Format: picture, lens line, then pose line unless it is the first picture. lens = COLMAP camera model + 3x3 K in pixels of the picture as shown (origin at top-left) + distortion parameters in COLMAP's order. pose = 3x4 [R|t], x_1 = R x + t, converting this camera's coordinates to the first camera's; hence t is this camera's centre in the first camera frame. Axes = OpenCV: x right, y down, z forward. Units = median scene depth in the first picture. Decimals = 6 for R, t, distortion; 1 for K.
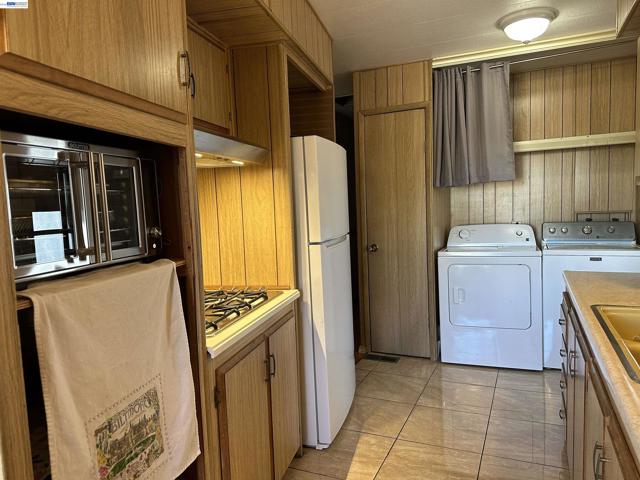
lens RADIAL K [[447.3, 0, 320.0], [0, 447.3, 240.0], [0, 0, 1]] dist [0.082721, -0.119162]
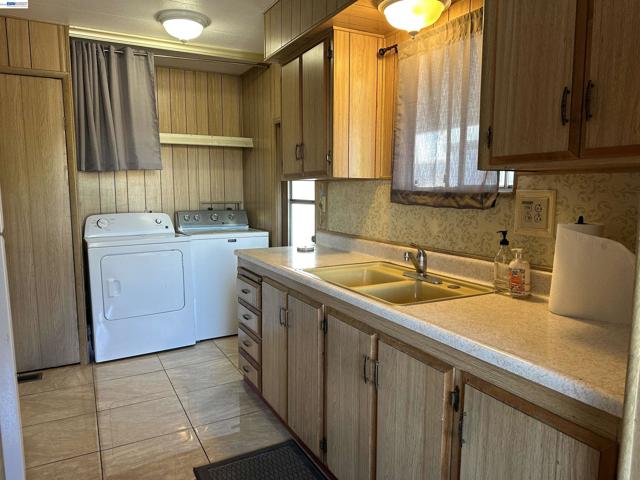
lens RADIAL K [[447.3, 0, 320.0], [0, 447.3, 240.0], [0, 0, 1]] dist [0.082721, -0.119162]
pose [[0.604726, -0.053134, 0.794660, -0.177229], [0.038923, 0.998552, 0.037147, 0.004201], [-0.795482, 0.008467, 0.605918, 0.077162]]
